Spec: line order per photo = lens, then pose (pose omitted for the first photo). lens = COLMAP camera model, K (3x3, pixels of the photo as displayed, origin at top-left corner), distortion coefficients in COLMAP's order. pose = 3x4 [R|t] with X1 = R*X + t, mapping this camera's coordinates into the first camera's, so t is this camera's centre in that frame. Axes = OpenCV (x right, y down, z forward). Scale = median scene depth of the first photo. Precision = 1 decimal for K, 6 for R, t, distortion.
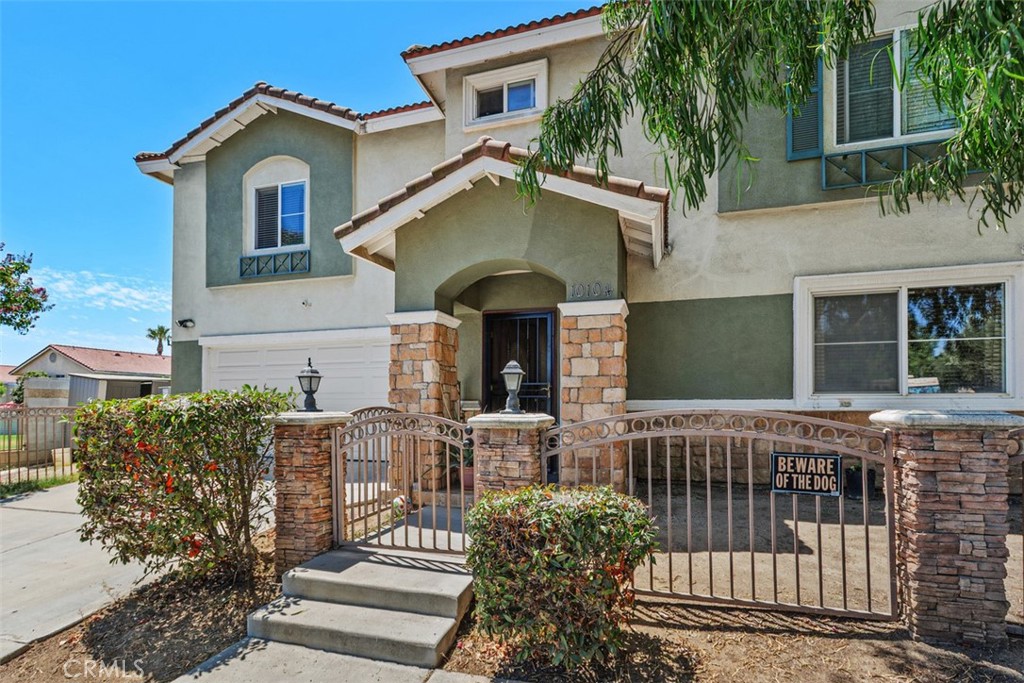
lens RADIAL K [[524.0, 0, 512.0], [0, 524.0, 341.5], [0, 0, 1]] dist [0.004435, -0.000017]
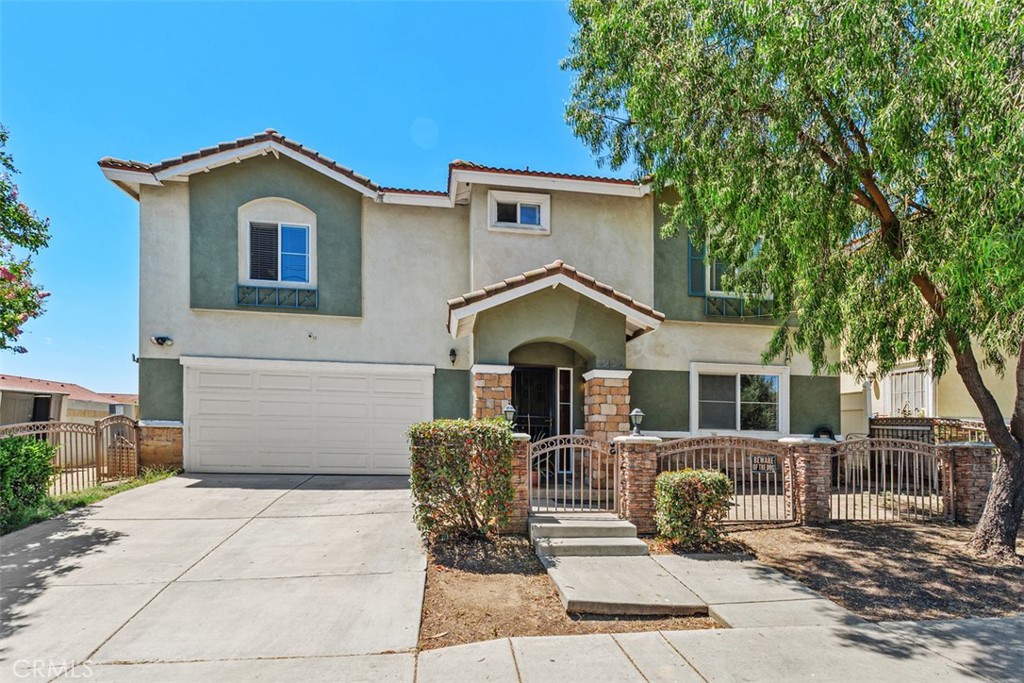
lens RADIAL K [[524.0, 0, 512.0], [0, 524.0, 341.5], [0, 0, 1]] dist [0.004435, -0.000017]
pose [[0.896636, 0.098018, 0.431783, -0.600297], [-0.075266, 0.994737, -0.069516, -0.018595], [-0.436324, 0.029832, 0.899295, -0.254081]]
